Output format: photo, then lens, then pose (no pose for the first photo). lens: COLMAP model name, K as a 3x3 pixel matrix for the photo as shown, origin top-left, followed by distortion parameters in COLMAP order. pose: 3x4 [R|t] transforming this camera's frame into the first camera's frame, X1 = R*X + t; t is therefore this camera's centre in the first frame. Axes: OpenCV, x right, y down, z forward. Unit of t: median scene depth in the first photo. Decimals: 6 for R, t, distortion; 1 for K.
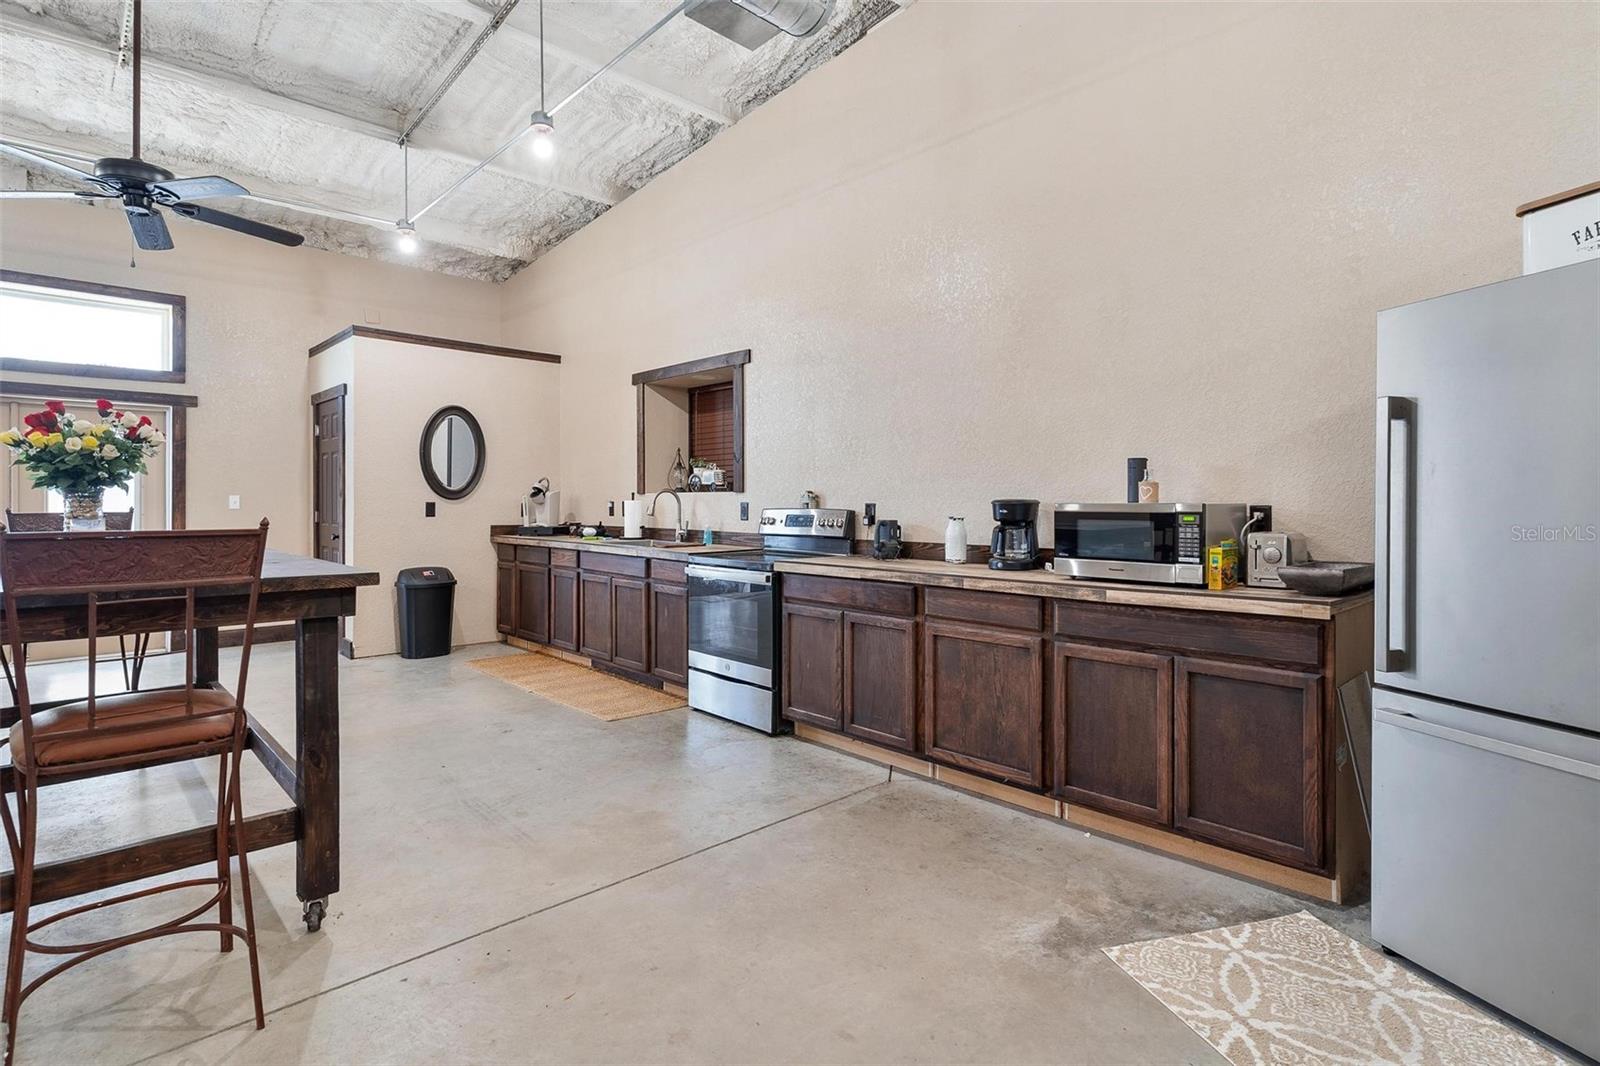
lens RADIAL K [[784.2, 0, 795.4], [0, 784.2, 507.1], [0, 0, 1]] dist [-0.002421, -0.001183]
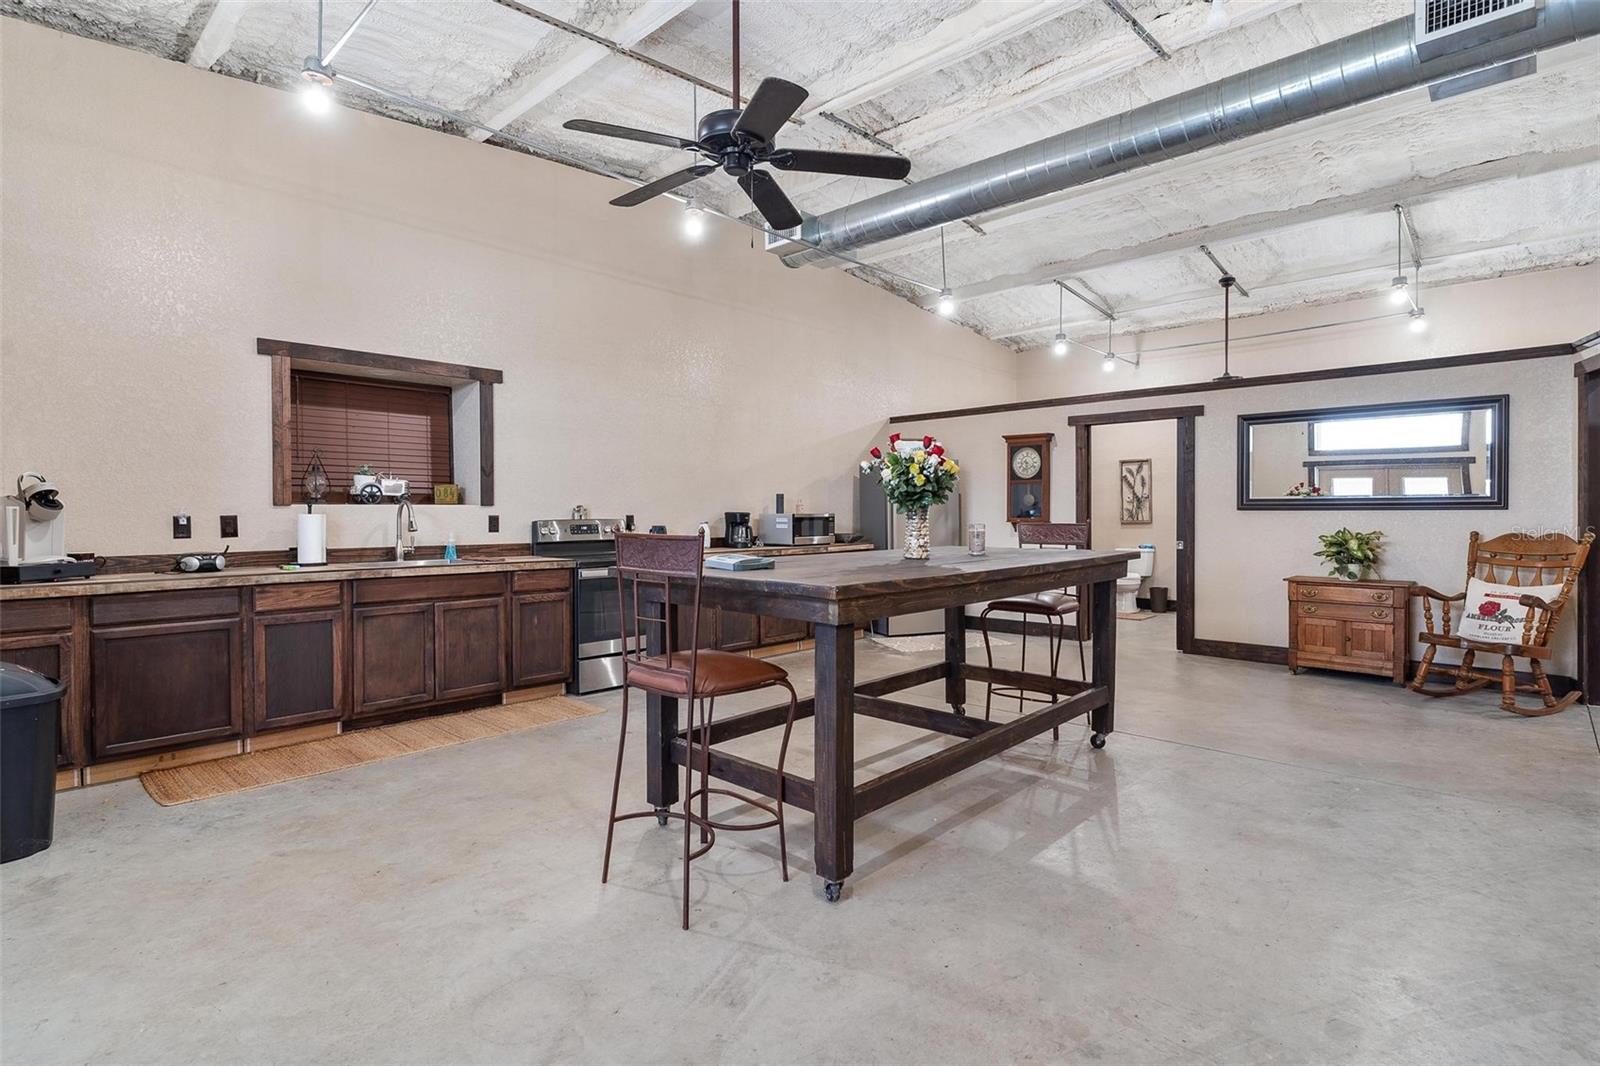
lens RADIAL K [[778.8, 0, 800.1], [0, 778.8, 518.7], [0, 0, 1]] dist [-0.004363, -0.001354]
pose [[-0.054225, -0.013066, 0.998443, -0.954987], [0.006746, 0.999887, 0.013452, -0.010374], [-0.998506, 0.007465, -0.054131, 0.549415]]
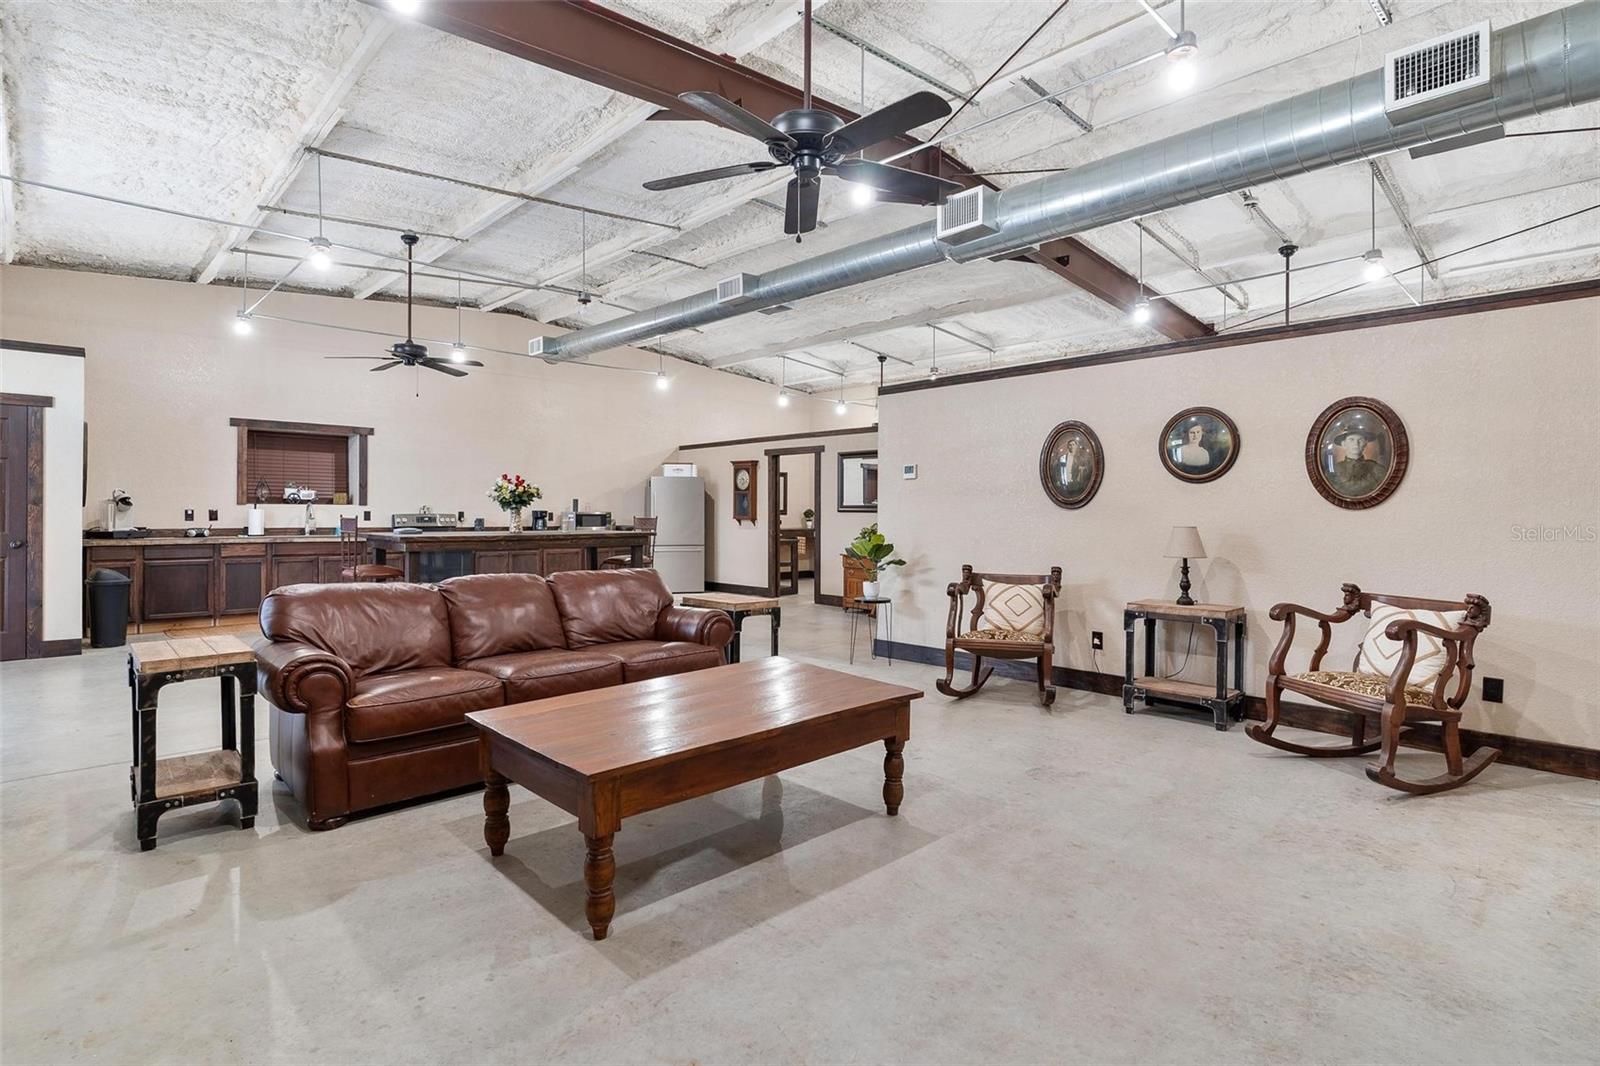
lens RADIAL K [[784.2, 0, 795.4], [0, 784.2, 507.1], [0, 0, 1]] dist [-0.002421, -0.001183]
pose [[-0.007790, 0.001075, 0.999969, -1.610345], [-0.002459, 0.999996, -0.001094, -0.012700], [-0.999967, -0.002467, -0.007787, 0.014276]]
